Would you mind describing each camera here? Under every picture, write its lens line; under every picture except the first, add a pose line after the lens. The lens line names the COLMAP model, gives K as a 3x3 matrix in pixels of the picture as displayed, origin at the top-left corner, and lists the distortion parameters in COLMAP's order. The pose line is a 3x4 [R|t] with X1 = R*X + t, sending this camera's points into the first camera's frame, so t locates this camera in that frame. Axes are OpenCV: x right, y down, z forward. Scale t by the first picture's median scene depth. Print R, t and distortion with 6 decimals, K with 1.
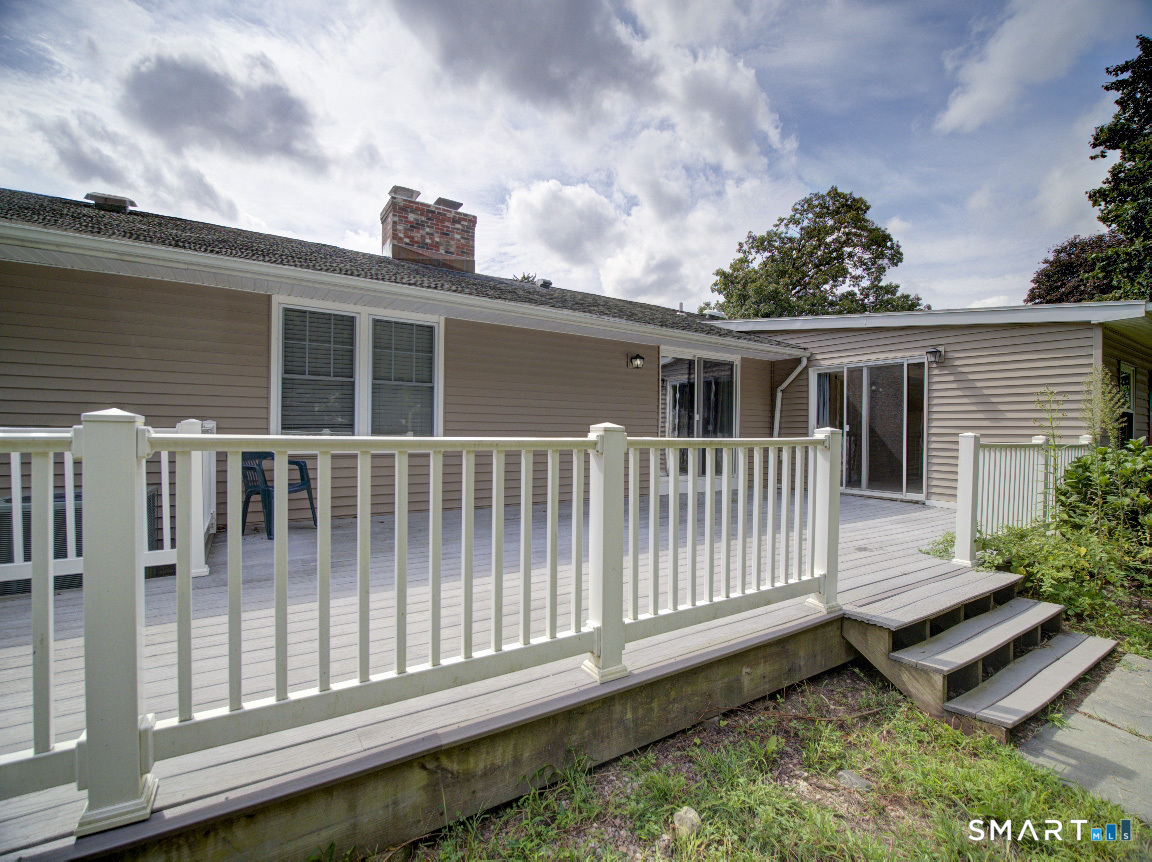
lens RADIAL K [[524.1, 0, 577.6], [0, 524.1, 456.2], [0, 0, 1]] dist [-0.025140, -0.000044]
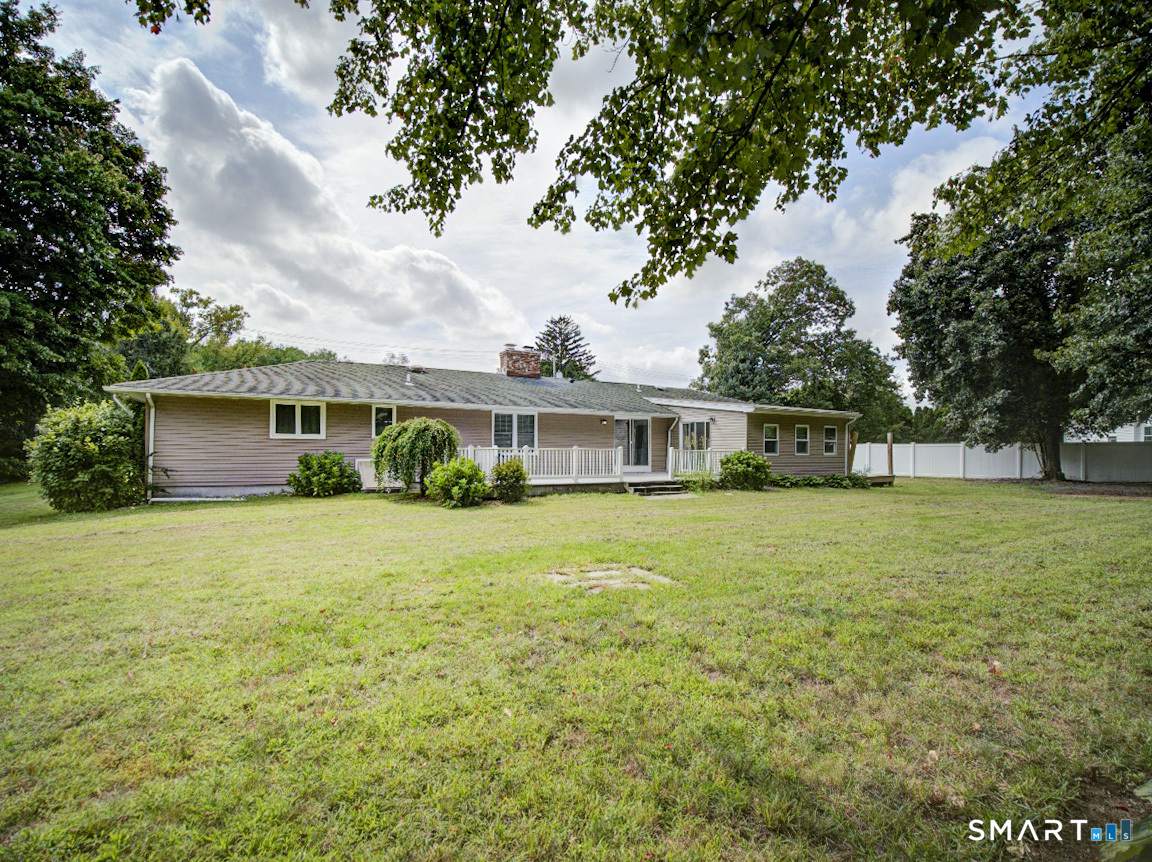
lens RADIAL K [[524.1, 0, 577.6], [0, 524.1, 456.2], [0, 0, 1]] dist [-0.025140, -0.000044]
pose [[0.997530, -0.006621, -0.069923, 0.030896], [0.004288, 0.999431, -0.033470, 0.016147], [0.070105, 0.033088, 0.996991, -0.319113]]
